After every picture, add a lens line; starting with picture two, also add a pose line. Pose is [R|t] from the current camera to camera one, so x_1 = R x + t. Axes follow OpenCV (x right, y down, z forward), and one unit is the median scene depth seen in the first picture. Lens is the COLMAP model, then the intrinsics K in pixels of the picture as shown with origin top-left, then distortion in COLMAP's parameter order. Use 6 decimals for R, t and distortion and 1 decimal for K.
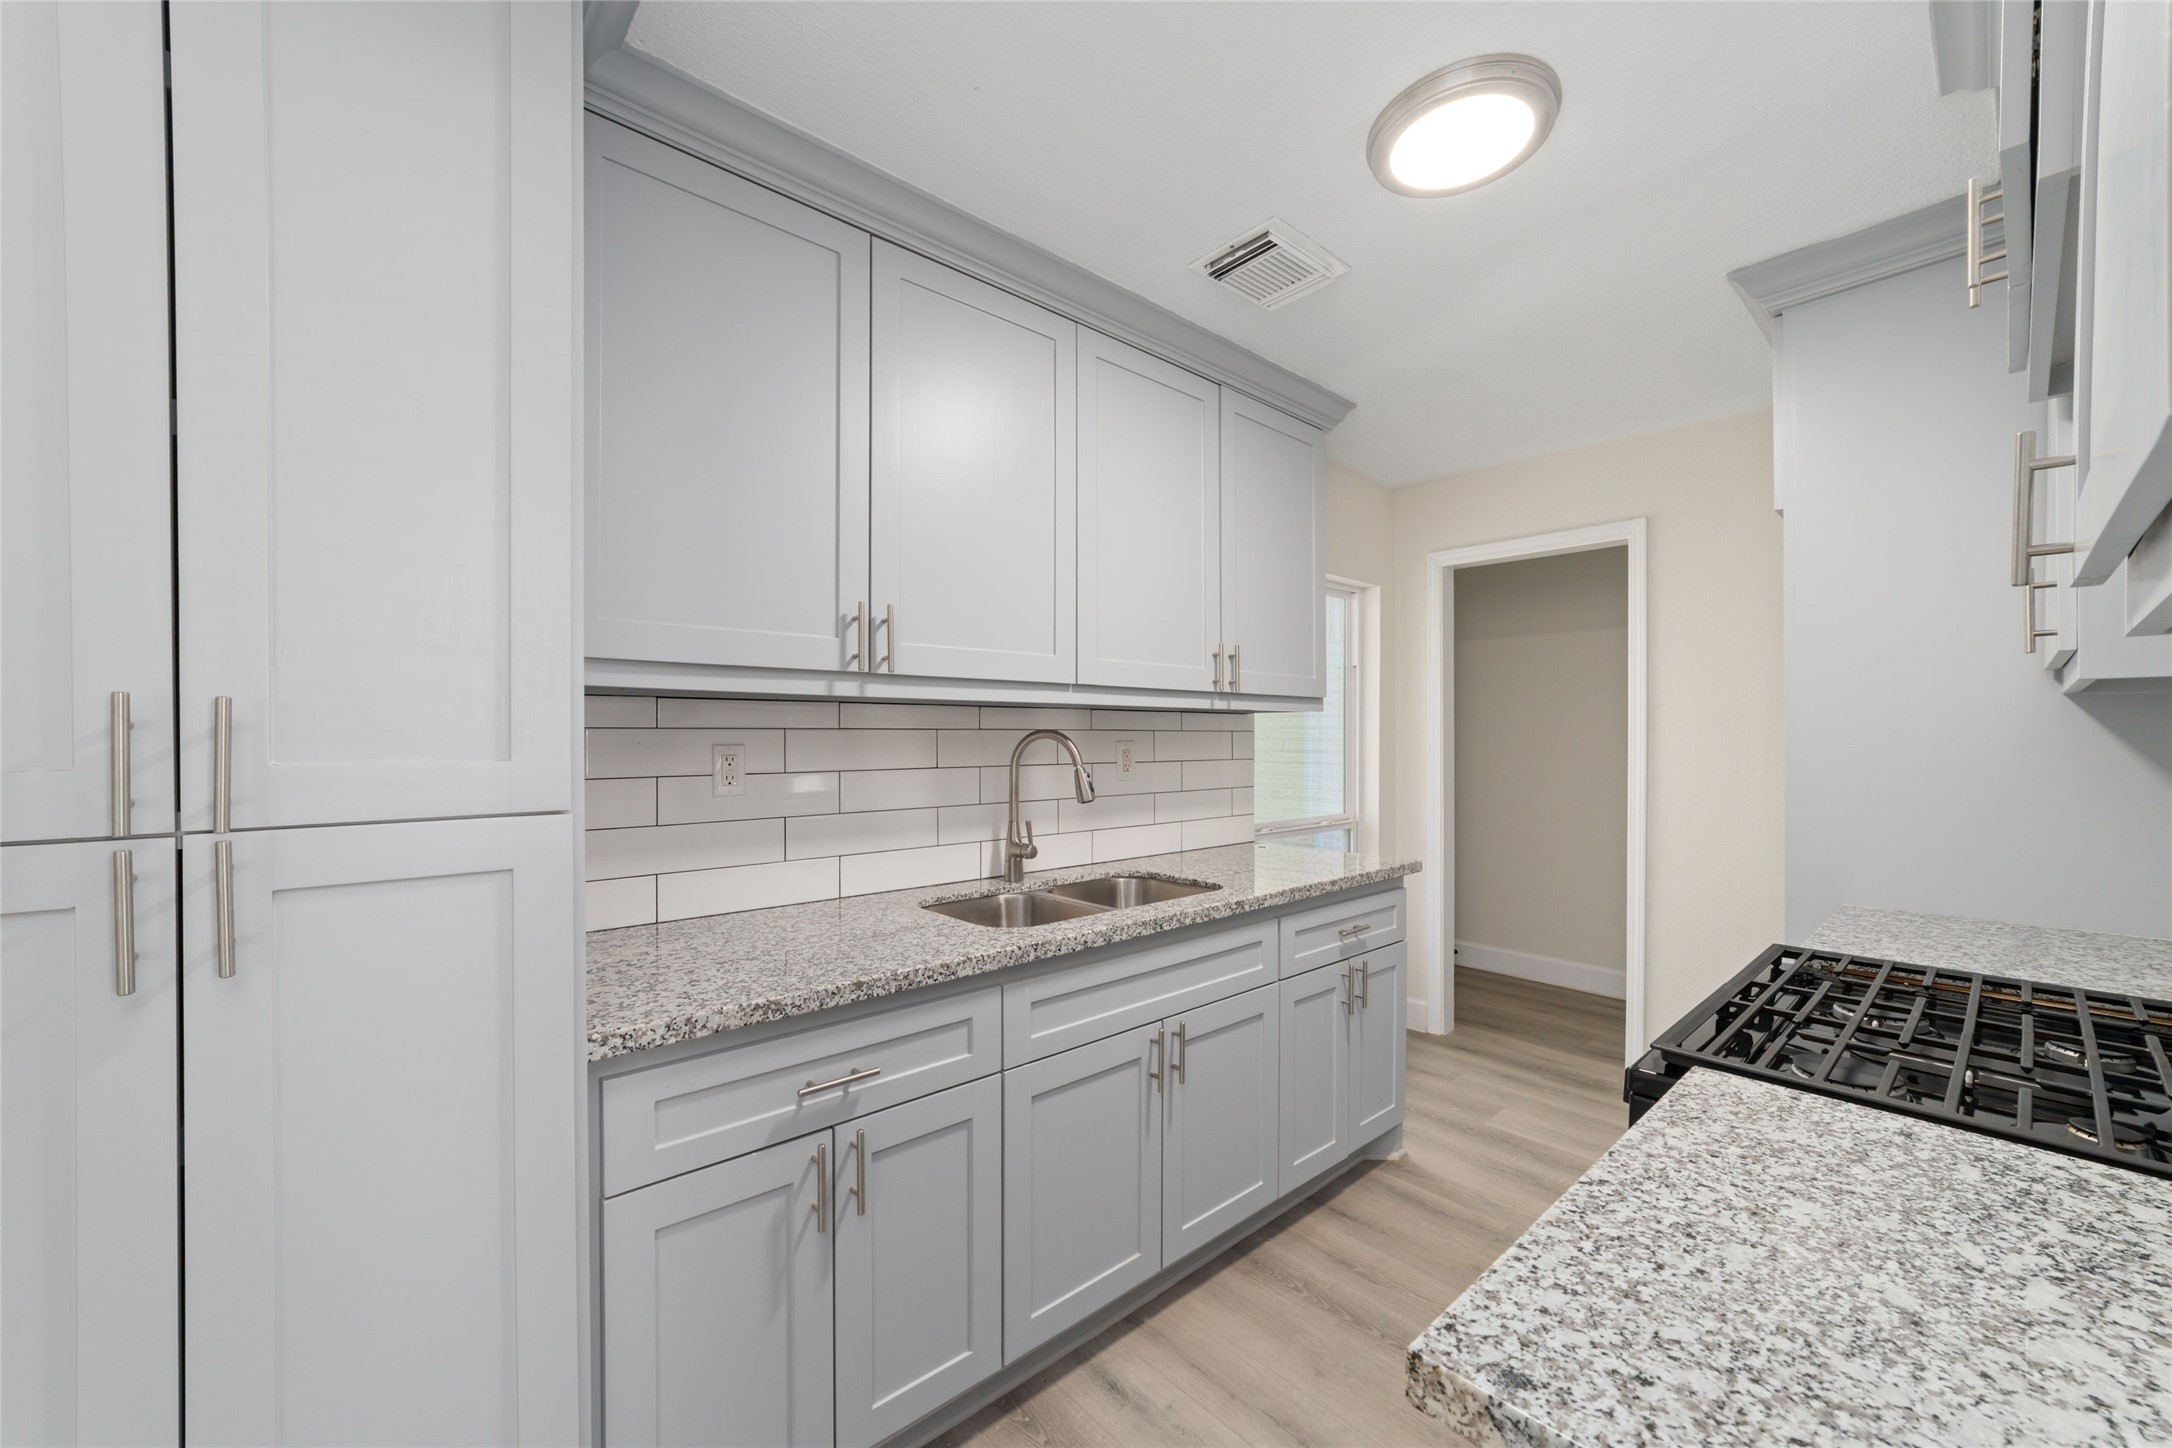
lens RADIAL K [[817.9, 0, 1078.1], [0, 817.9, 732.8], [0, 0, 1]] dist [-0.002468, 0.000200]
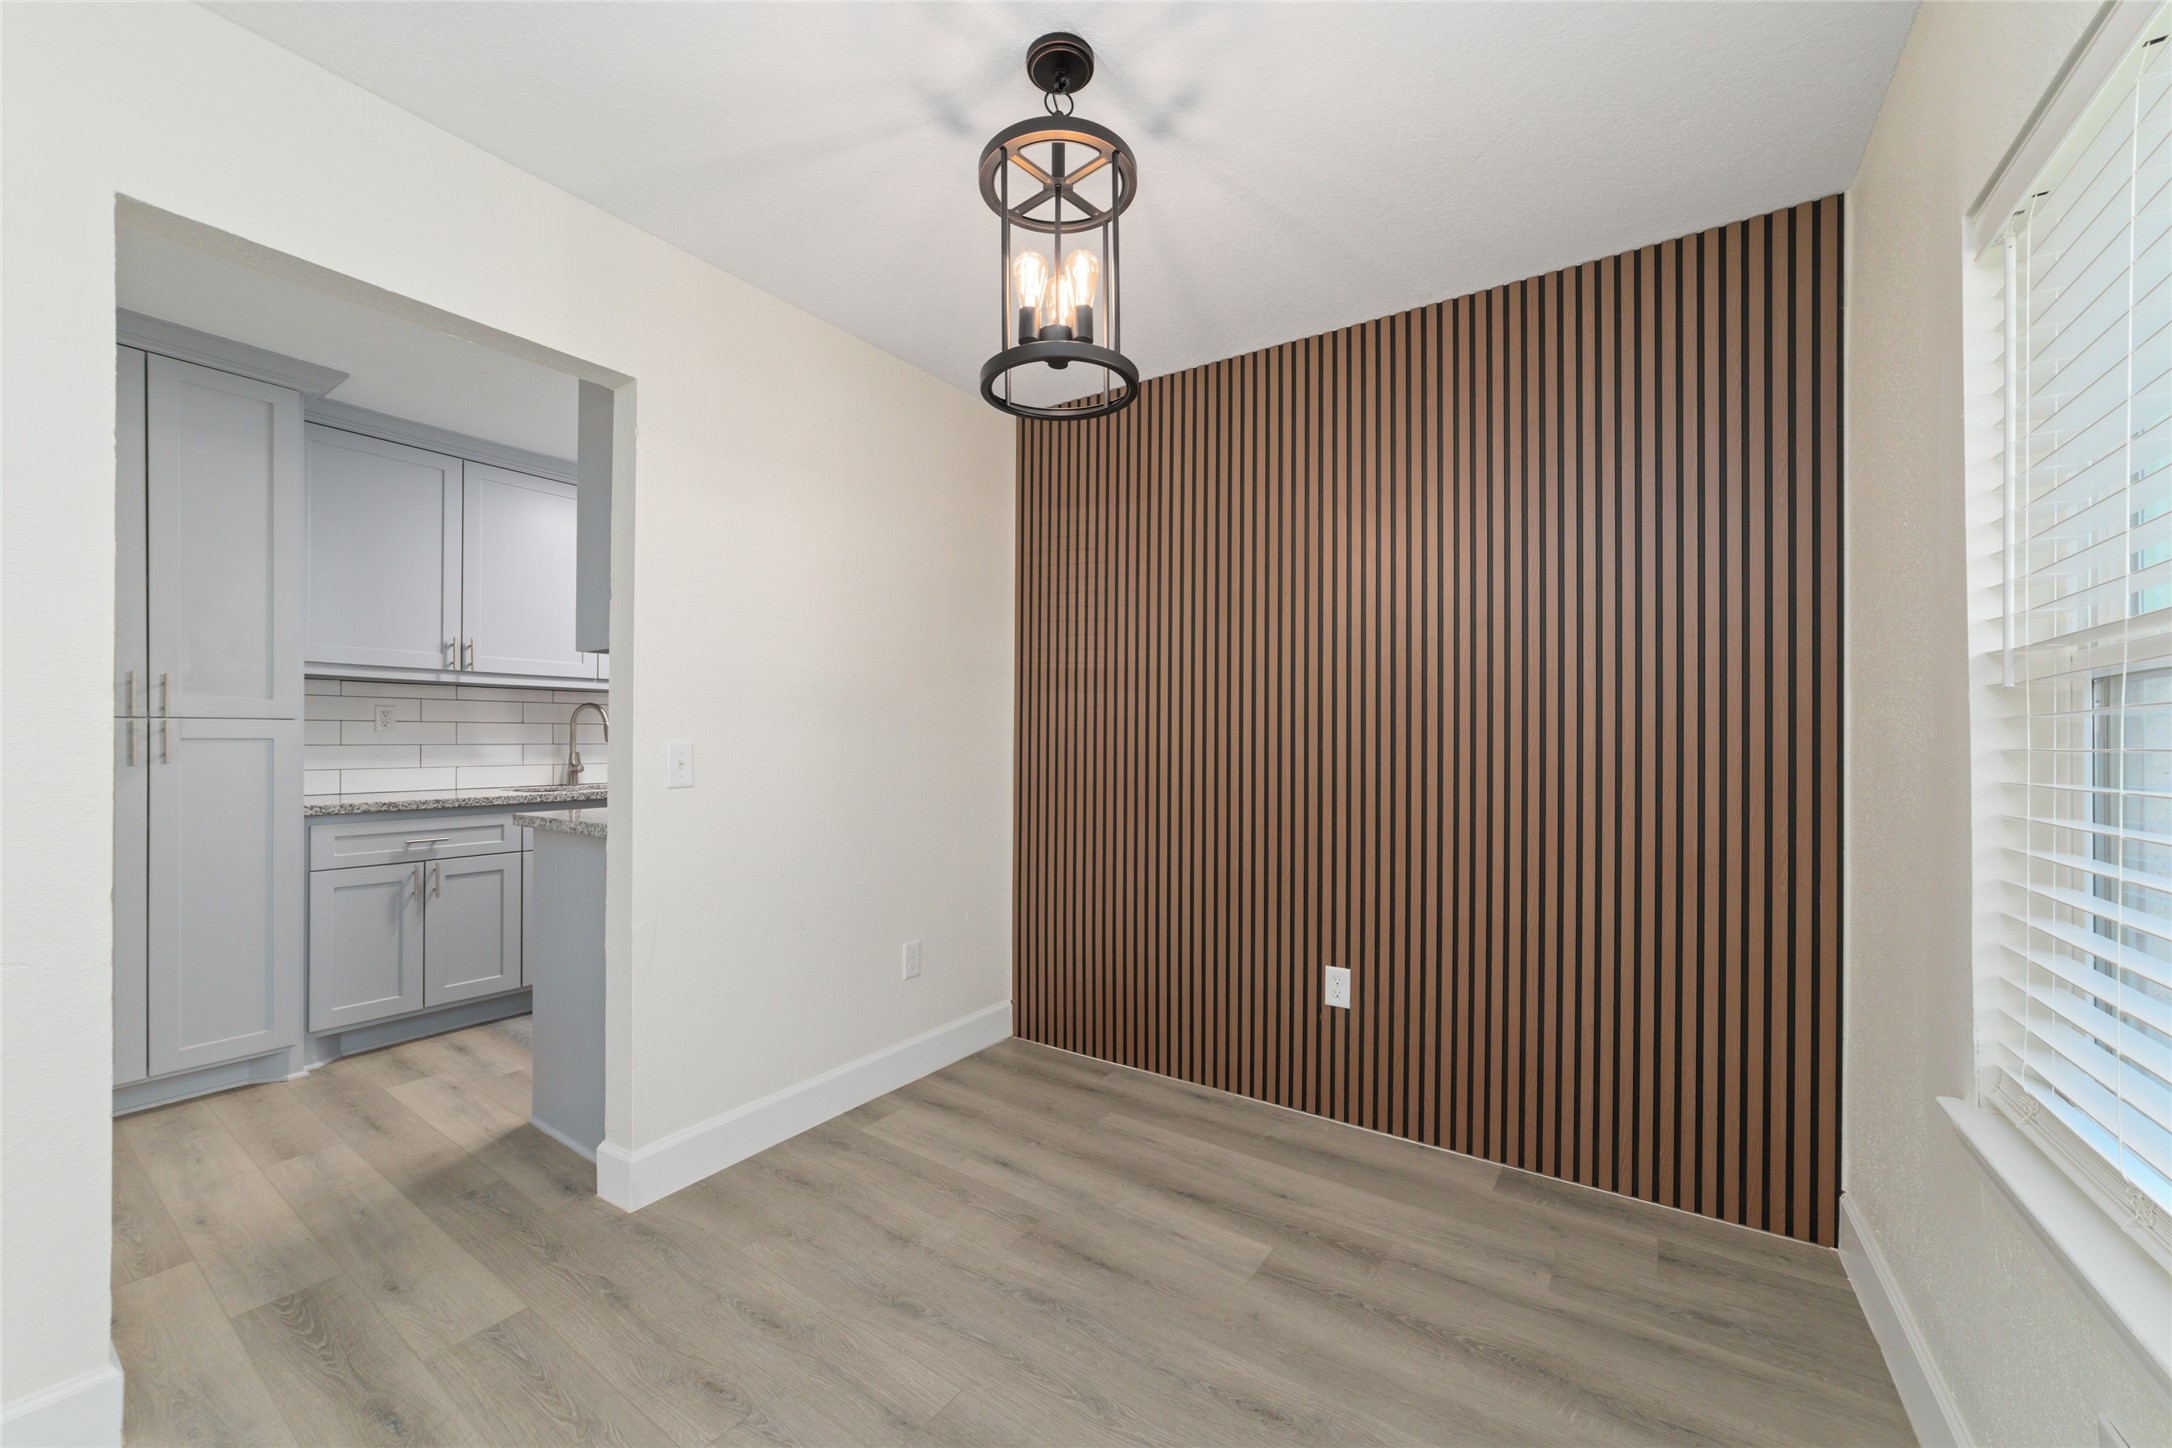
lens RADIAL K [[817.9, 0, 1086.6], [0, 817.9, 738.6], [0, 0, 1]] dist [-0.002468, 0.000200]
pose [[0.968581, 0.008213, 0.248565, 0.968505], [-0.008362, 0.999965, -0.000458, 0.109932], [-0.248560, -0.001635, 0.968615, -1.772607]]
